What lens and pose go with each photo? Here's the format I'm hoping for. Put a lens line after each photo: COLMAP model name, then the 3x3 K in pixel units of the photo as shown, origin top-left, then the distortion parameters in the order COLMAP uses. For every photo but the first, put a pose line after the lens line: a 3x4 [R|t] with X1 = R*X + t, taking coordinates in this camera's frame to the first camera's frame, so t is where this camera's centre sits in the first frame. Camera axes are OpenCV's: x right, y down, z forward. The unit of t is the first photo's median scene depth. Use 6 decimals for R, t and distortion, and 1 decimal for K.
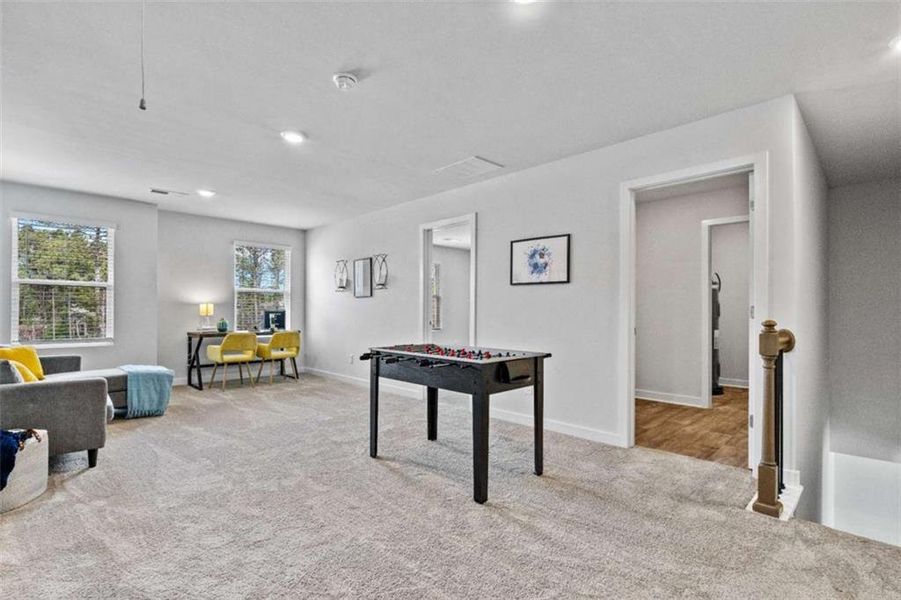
lens RADIAL K [[429.4, 0, 442.4], [0, 429.4, 307.7], [0, 0, 1]] dist [-0.010485, 0.000842]
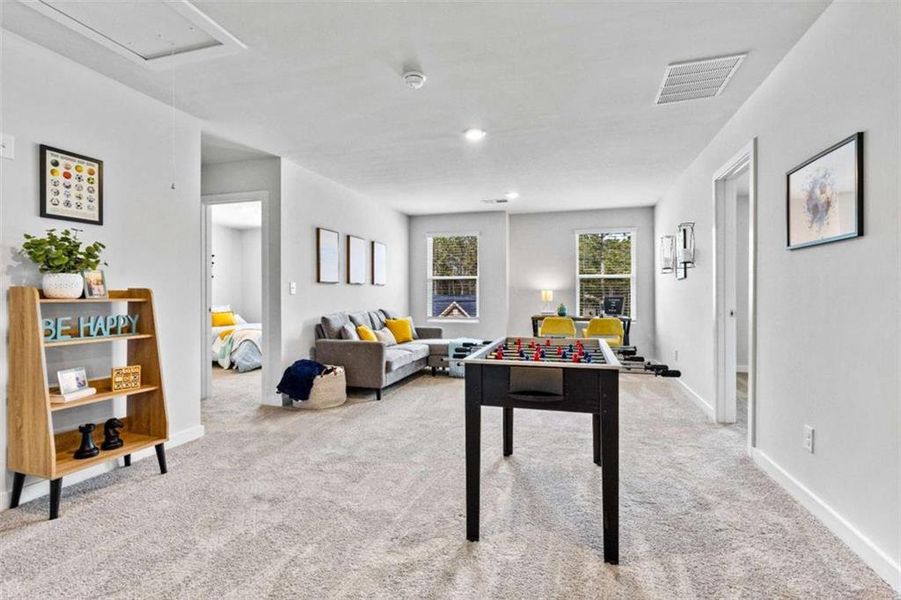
lens RADIAL K [[429.4, 0, 459.1], [0, 429.4, 297.6], [0, 0, 1]] dist [-0.010485, 0.000842]
pose [[0.488593, -0.001482, -0.872511, 0.402792], [0.009262, 0.999951, 0.003488, 0.004359], [0.872463, -0.009786, 0.488583, 0.314447]]
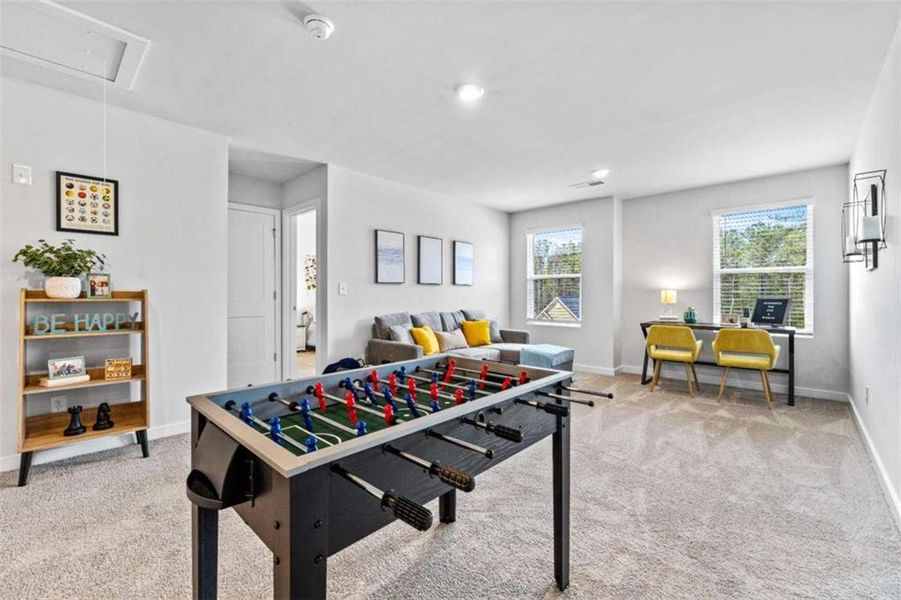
lens RADIAL K [[388.5, 0, 440.2], [0, 388.5, 298.5], [0, 0, 1]] dist [-0.013087, 0.001468]
pose [[0.030716, 0.002378, -0.999525, 0.299956], [0.005450, 0.999982, 0.002547, 0.004734], [0.999513, -0.005526, 0.030703, 0.634136]]
